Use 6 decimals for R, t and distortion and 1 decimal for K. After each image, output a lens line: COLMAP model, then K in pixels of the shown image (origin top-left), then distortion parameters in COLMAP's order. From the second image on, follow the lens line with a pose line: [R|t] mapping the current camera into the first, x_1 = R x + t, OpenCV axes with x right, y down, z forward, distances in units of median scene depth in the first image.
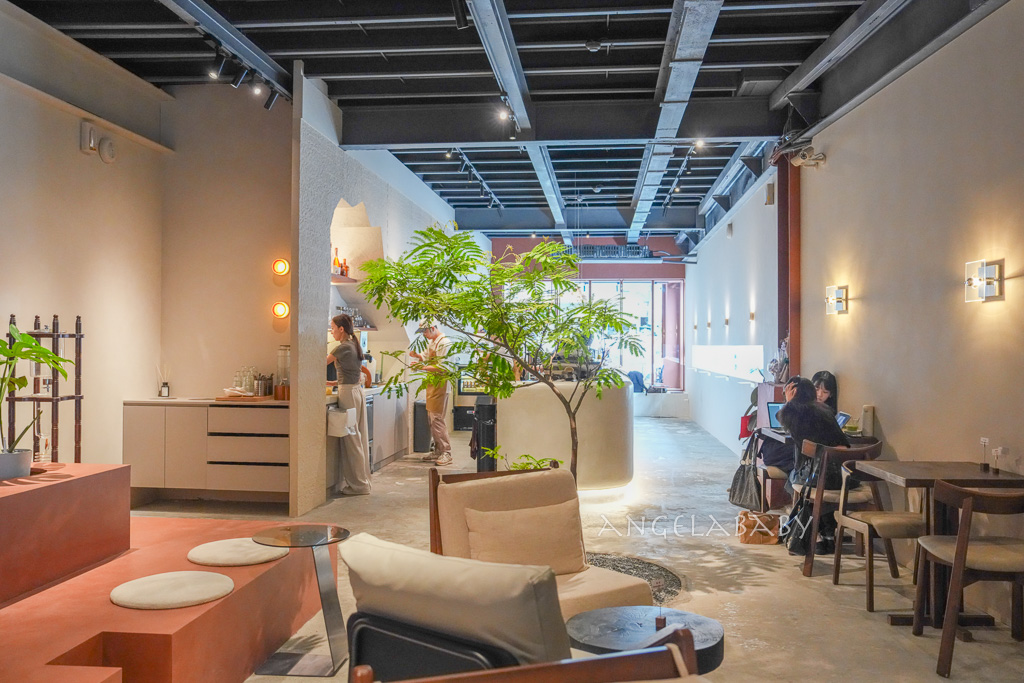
lens RADIAL K [[880.3, 0, 513.3], [0, 880.3, 342.1], [0, 0, 1]] dist [-0.004156, -0.000267]
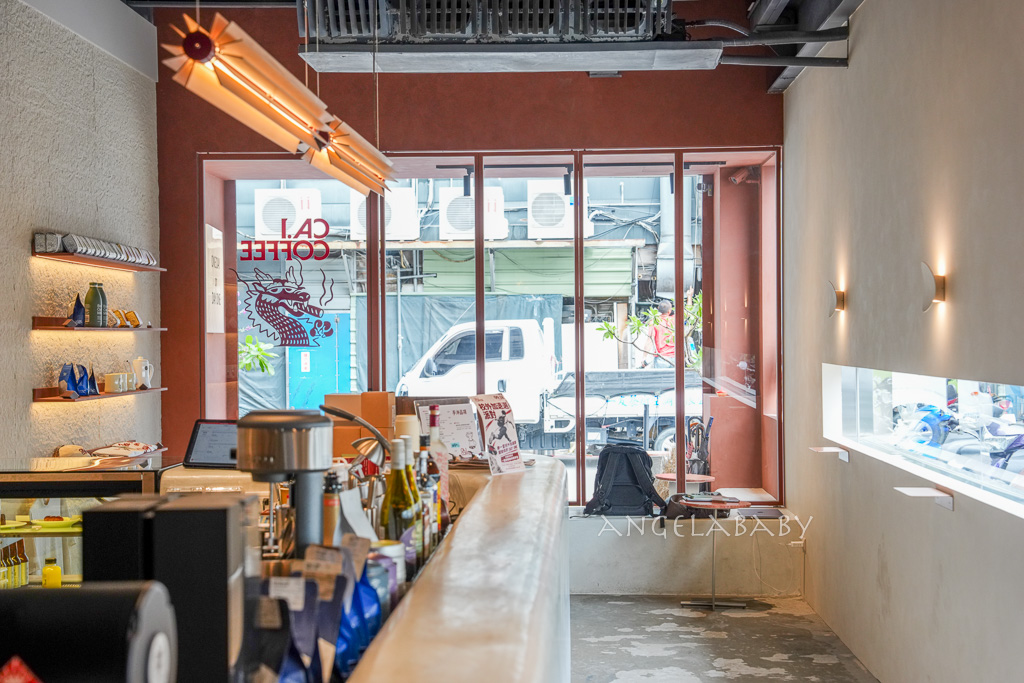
lens RADIAL K [[1483.1, 0, 512.9], [0, 1483.1, 346.1], [0, 0, 1]] dist [0.096973, 0.000000]
pose [[0.998264, -0.010199, 0.058017, 0.070706], [0.009402, 0.999858, 0.014007, -0.008855], [-0.058151, -0.013438, 0.998217, 0.493316]]
